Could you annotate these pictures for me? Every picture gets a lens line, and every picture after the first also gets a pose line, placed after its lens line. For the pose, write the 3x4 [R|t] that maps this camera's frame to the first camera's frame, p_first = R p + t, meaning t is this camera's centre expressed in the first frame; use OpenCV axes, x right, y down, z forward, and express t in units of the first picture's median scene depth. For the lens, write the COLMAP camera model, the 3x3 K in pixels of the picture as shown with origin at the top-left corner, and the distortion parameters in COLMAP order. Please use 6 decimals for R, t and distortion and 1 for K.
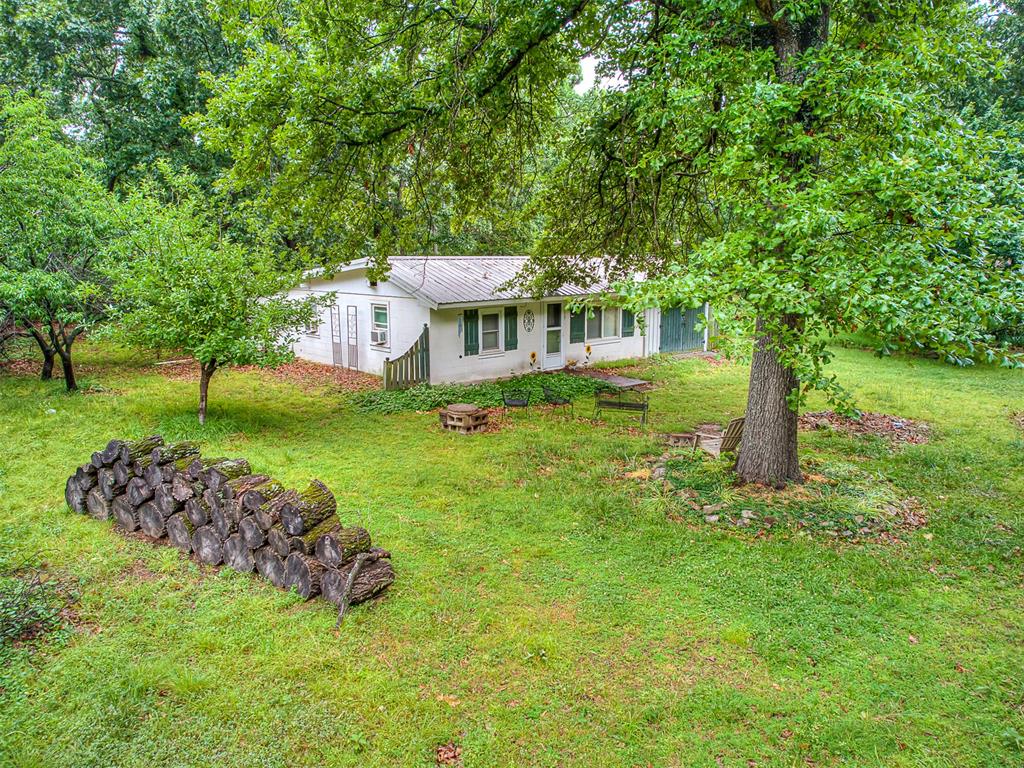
lens RADIAL K [[729.0, 0, 512.0], [0, 729.0, 384.0], [0, 0, 1]] dist [-0.035688, 0.003096]
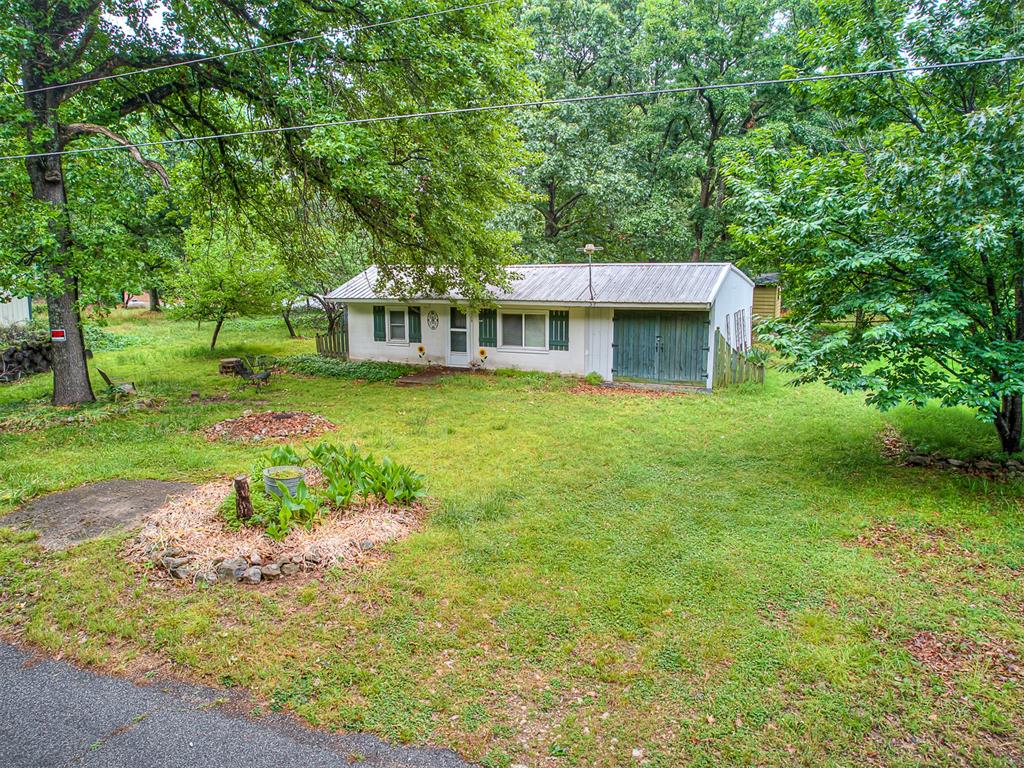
lens RADIAL K [[729.0, 0, 512.0], [0, 729.0, 384.0], [0, 0, 1]] dist [-0.035688, 0.003096]
pose [[0.378899, 0.128223, -0.916512, 1.171926], [-0.170527, 0.983070, 0.067037, -0.087025], [0.909591, 0.130889, 0.394350, 0.674473]]
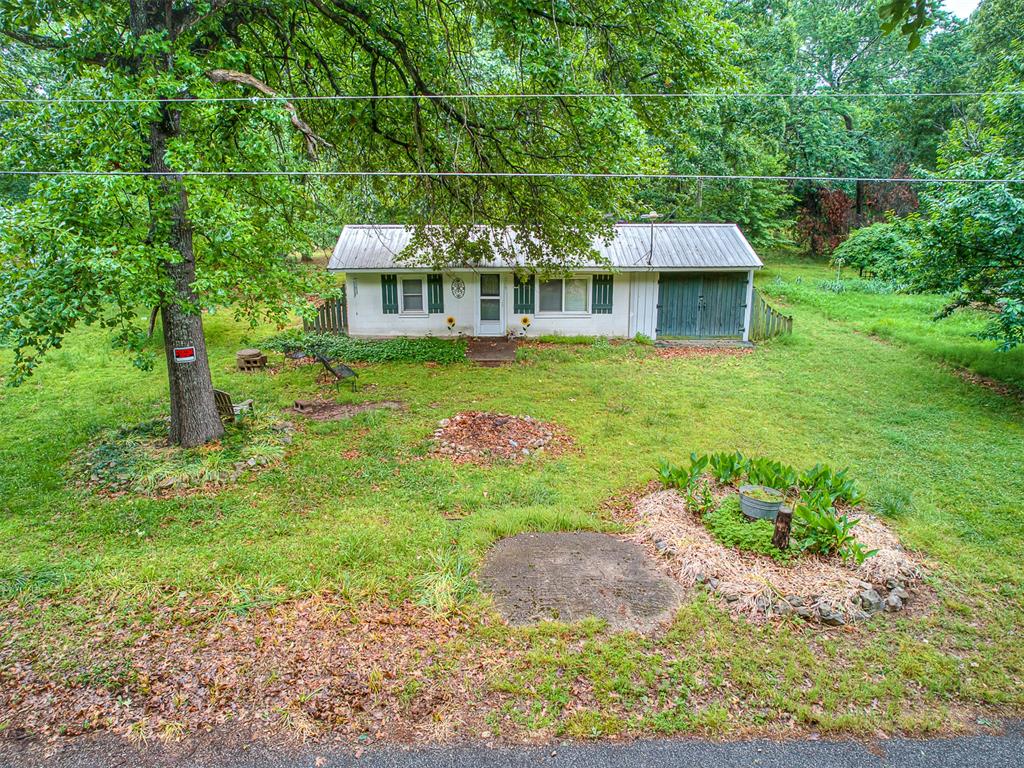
lens RADIAL K [[729.0, 0, 512.0], [0, 729.0, 384.0], [0, 0, 1]] dist [-0.035688, 0.003096]
pose [[0.746580, 0.160321, -0.645689, 0.821892], [-0.117961, 0.987052, 0.108686, -0.073907], [0.654754, -0.004977, 0.755826, 0.227849]]
